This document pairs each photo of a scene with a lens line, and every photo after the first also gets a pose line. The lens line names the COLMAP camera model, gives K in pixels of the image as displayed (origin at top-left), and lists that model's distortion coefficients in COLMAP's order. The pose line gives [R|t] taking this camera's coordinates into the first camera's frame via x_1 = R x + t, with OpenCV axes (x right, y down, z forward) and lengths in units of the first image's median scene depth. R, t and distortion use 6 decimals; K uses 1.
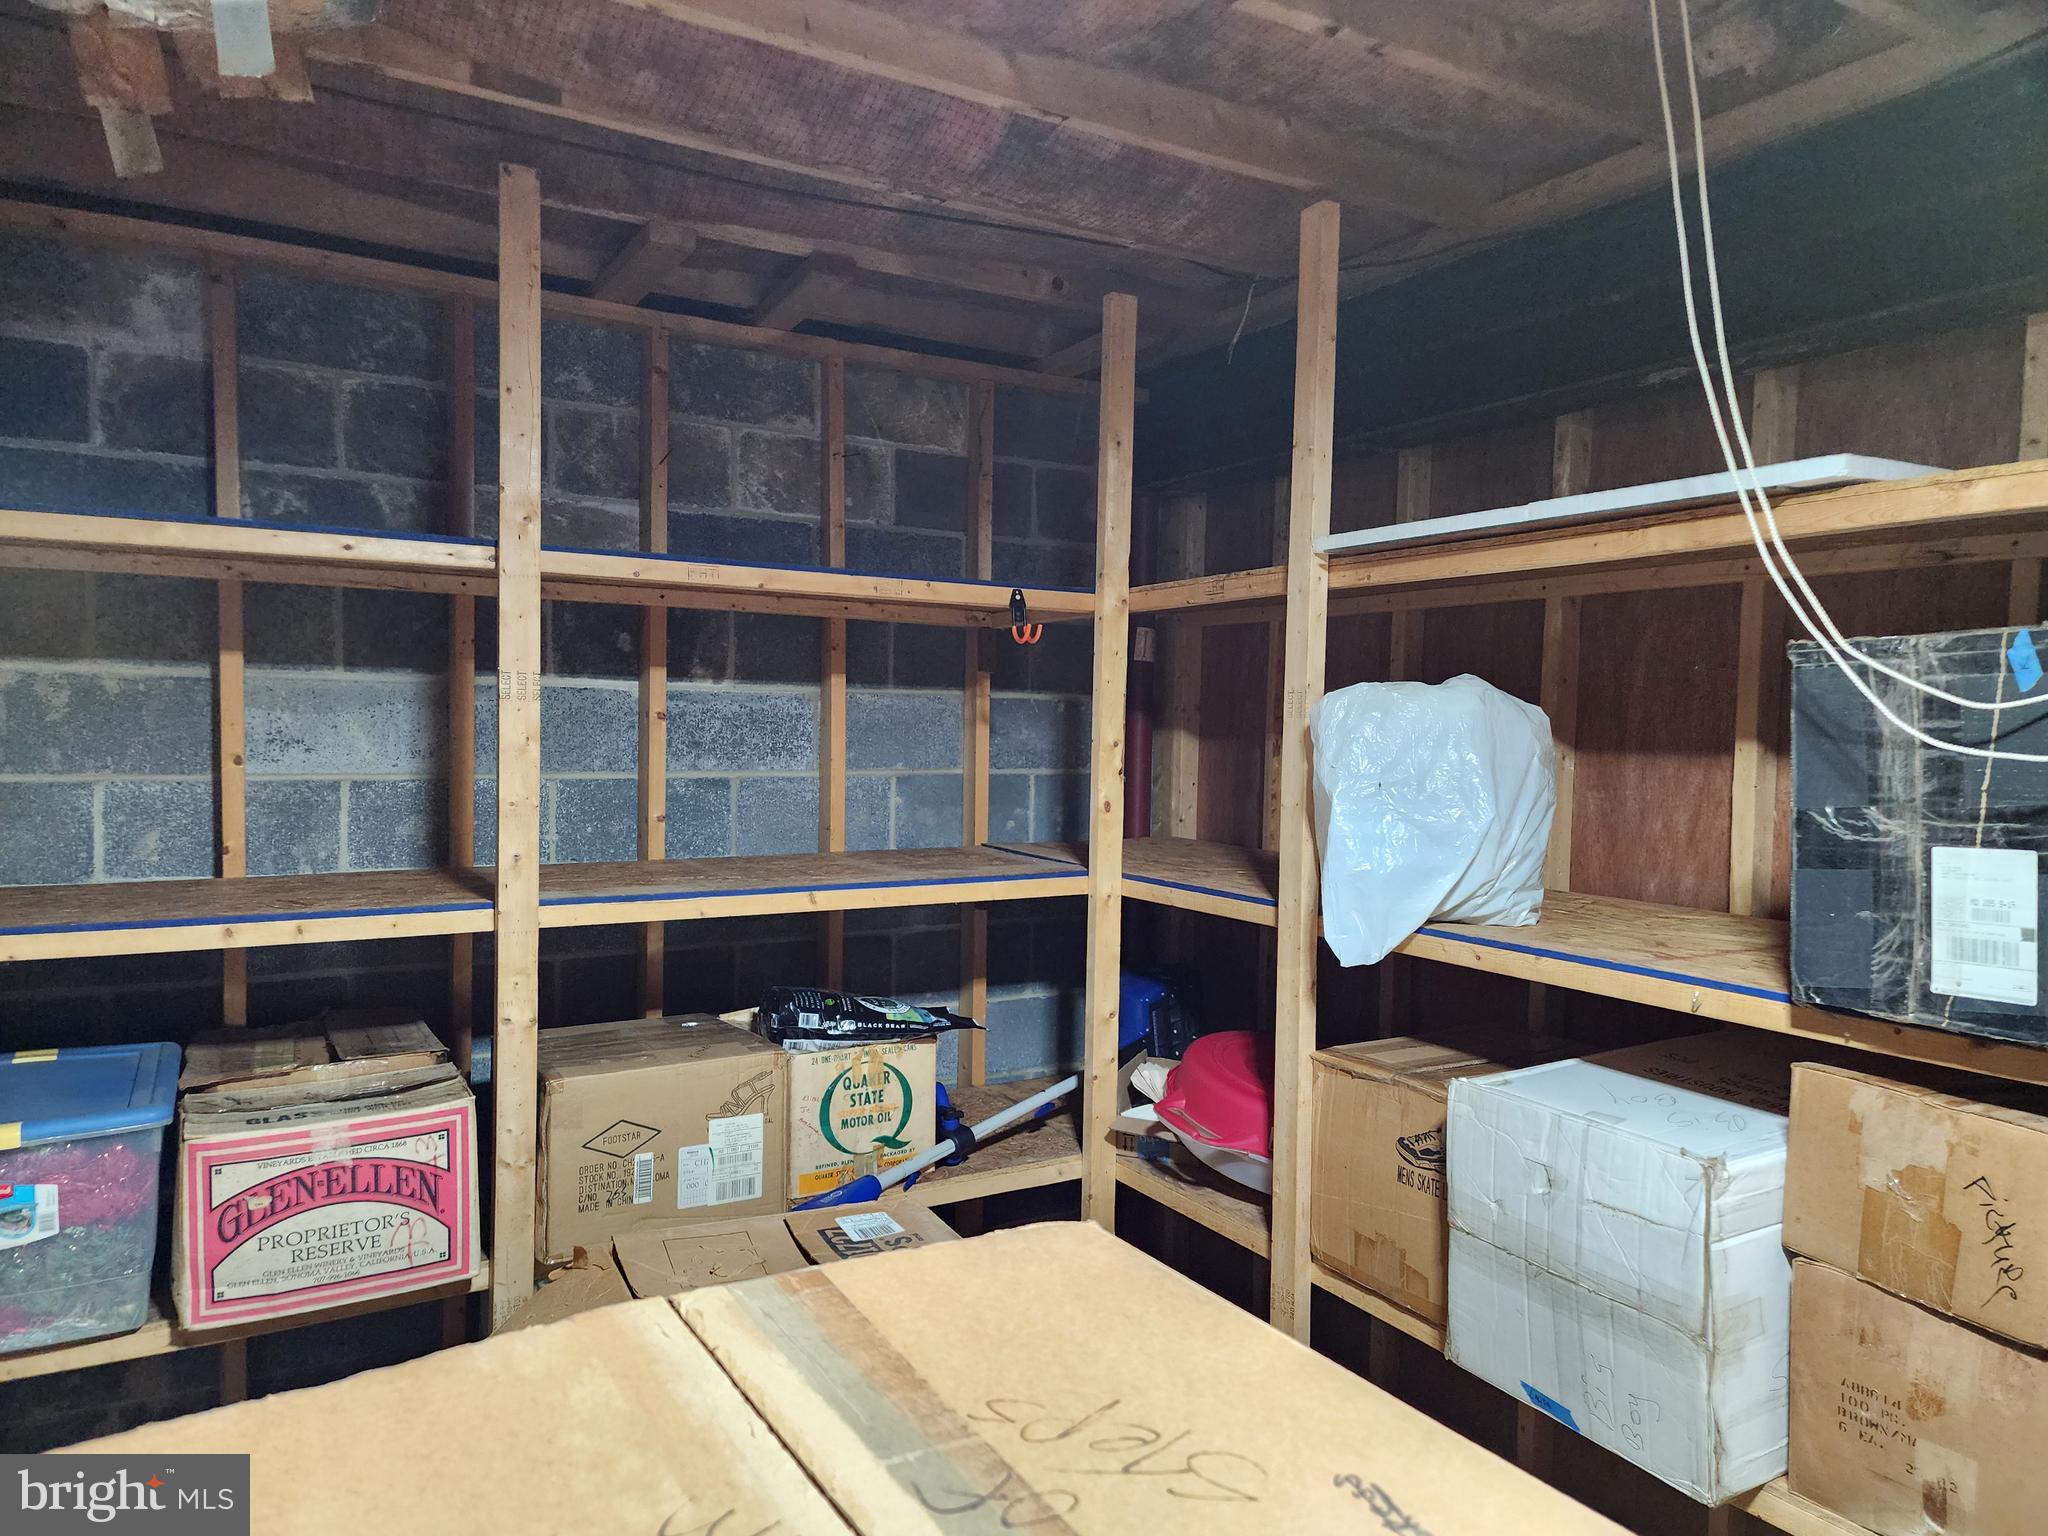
lens RADIAL K [[1384.2, 0, 1028.6], [0, 1384.2, 762.5], [0, 0, 1]] dist [0.095505, -0.085627]
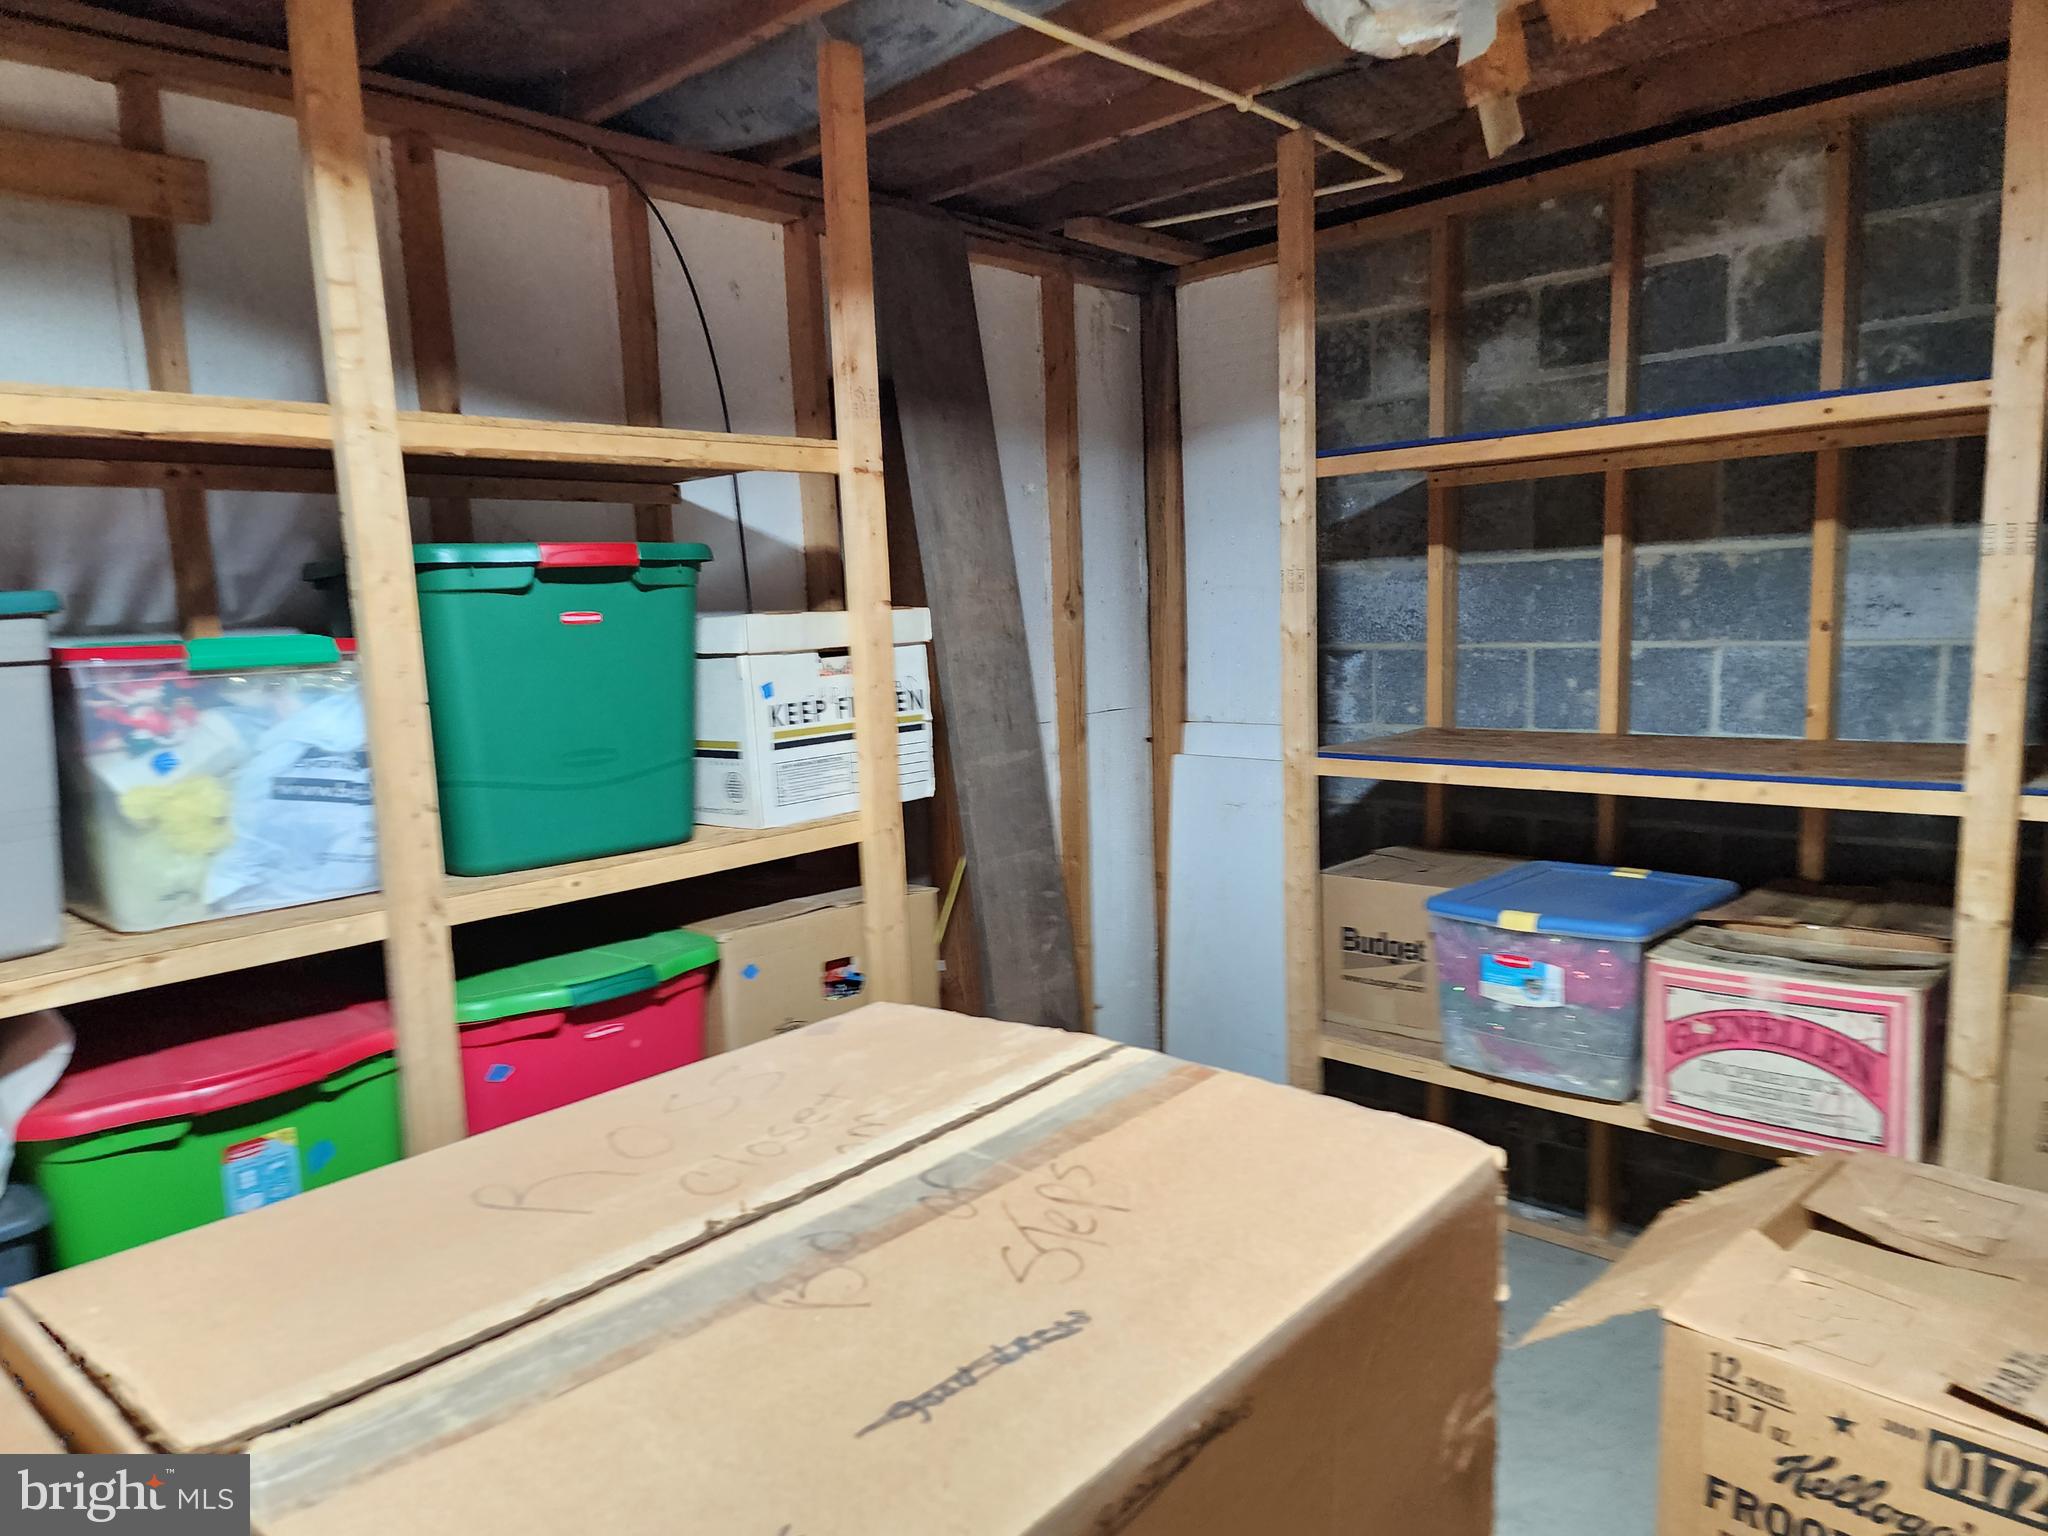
lens RADIAL K [[1368.6, 0, 1024.1], [0, 1368.6, 774.3], [0, 0, 1]] dist [0.093202, -0.071693]
pose [[0.291056, 0.091217, -0.952347, 0.313721], [0.014915, 0.994891, 0.099850, -0.006190], [0.956590, -0.043266, 0.288209, 0.172411]]
